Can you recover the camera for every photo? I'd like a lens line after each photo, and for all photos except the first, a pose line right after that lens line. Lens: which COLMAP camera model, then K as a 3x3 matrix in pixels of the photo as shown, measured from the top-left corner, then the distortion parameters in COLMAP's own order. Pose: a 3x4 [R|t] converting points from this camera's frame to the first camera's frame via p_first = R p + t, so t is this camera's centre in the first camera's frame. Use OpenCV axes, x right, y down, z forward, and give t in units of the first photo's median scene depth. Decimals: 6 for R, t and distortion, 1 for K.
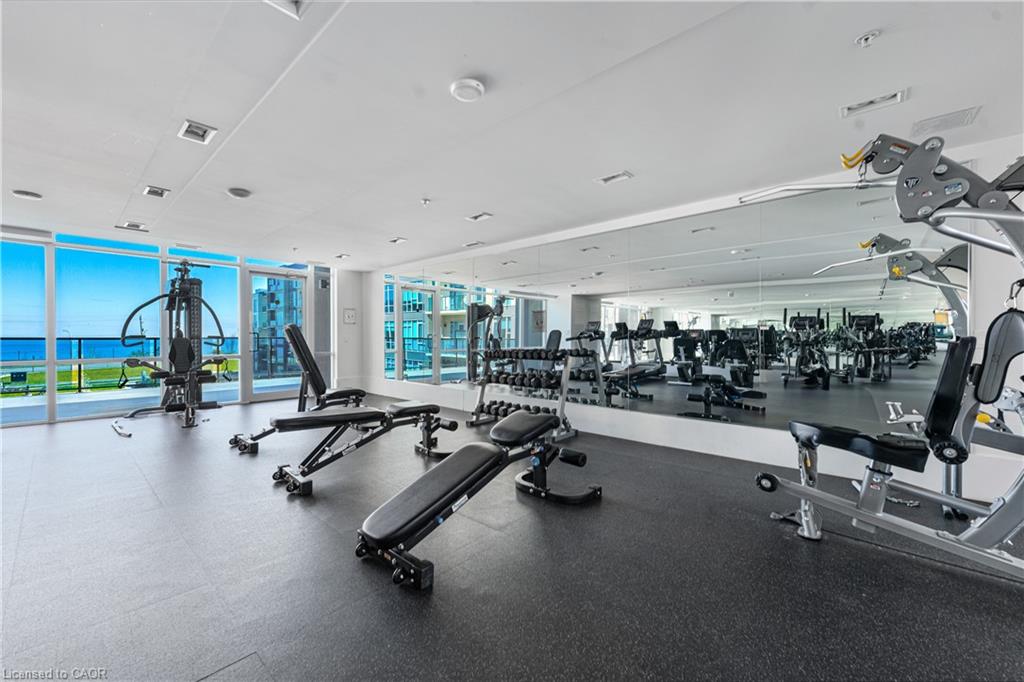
lens RADIAL K [[417.5, 0, 506.8], [0, 417.5, 339.9], [0, 0, 1]] dist [0.002045, -0.000730]
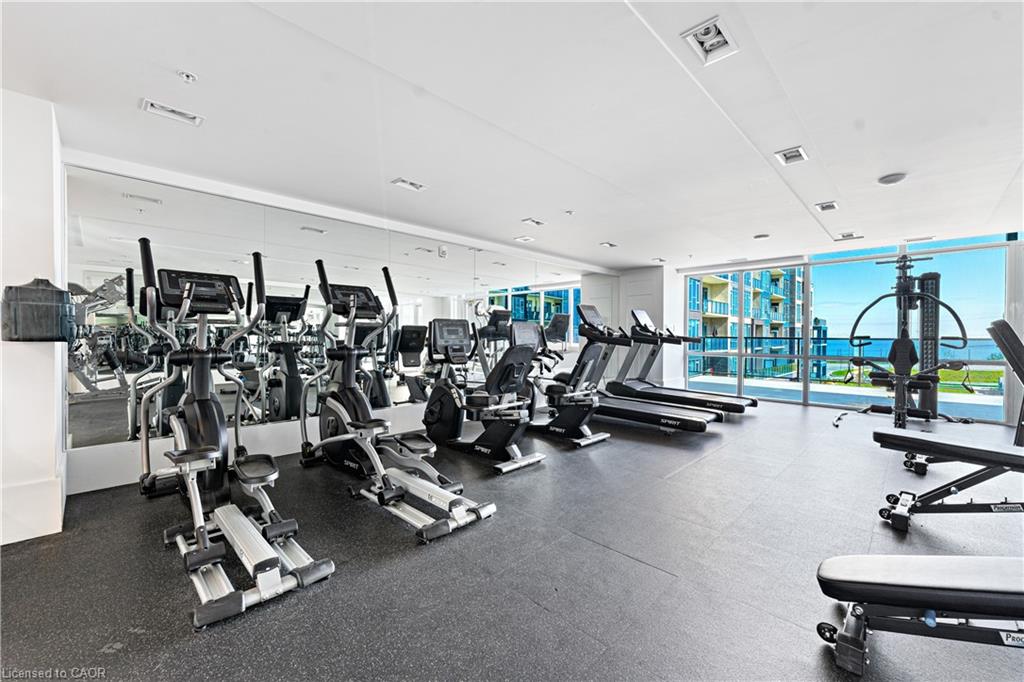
lens RADIAL K [[417.5, 0, 508.1], [0, 417.5, 339.5], [0, 0, 1]] dist [0.002045, -0.000730]
pose [[-0.050457, 0.007963, -0.998694, 0.223743], [-0.007688, 0.999935, 0.008362, -0.003867], [0.998697, 0.008100, -0.050392, 0.156787]]
